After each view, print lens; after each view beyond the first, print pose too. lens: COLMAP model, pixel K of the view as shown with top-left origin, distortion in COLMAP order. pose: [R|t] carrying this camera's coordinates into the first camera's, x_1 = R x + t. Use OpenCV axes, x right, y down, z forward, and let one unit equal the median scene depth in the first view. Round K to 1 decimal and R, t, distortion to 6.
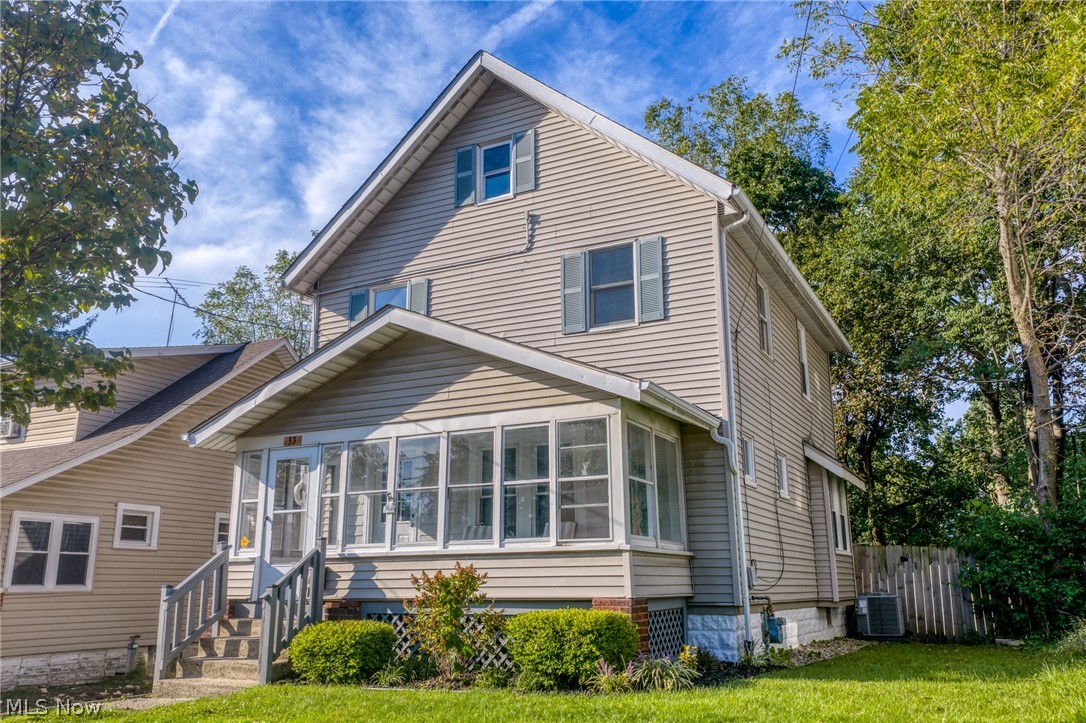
lens RADIAL K [[887.8, 0, 547.8], [0, 887.8, 362.1], [0, 0, 1]] dist [0.012272, 0.007866]
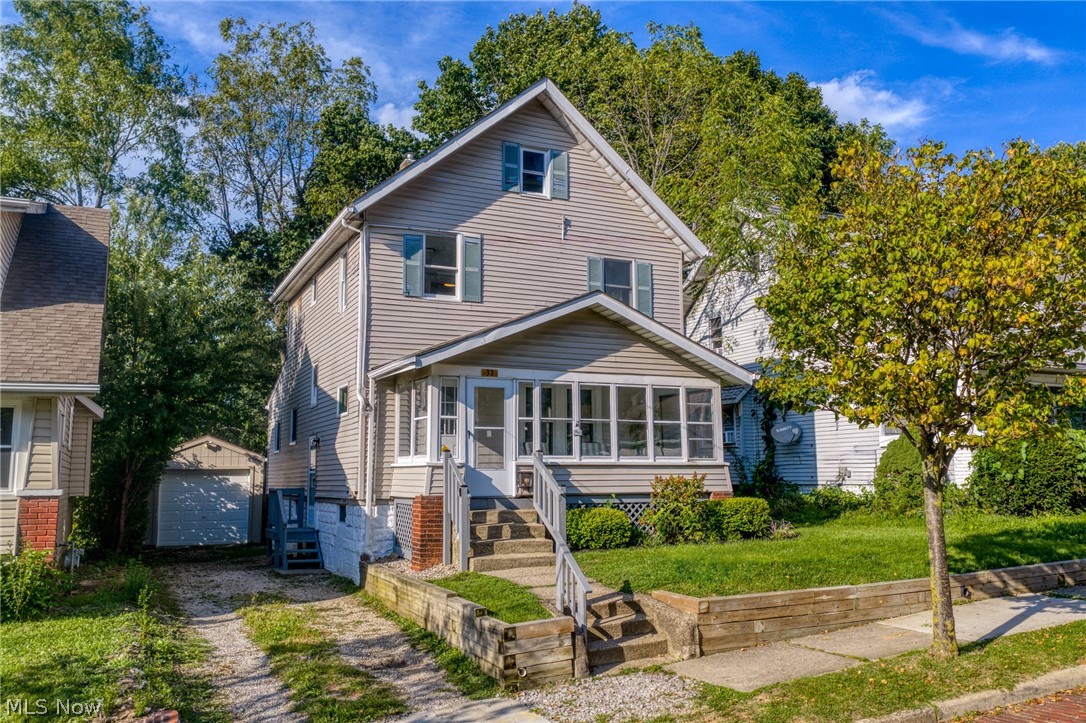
lens RADIAL K [[887.8, 0, 545.1], [0, 887.8, 364.4], [0, 0, 1]] dist [0.012272, 0.007866]
pose [[0.610579, 0.102045, 0.785354, -1.306033], [-0.192612, 0.981022, 0.022279, 0.035714], [-0.768176, -0.164872, 0.618646, 0.172592]]
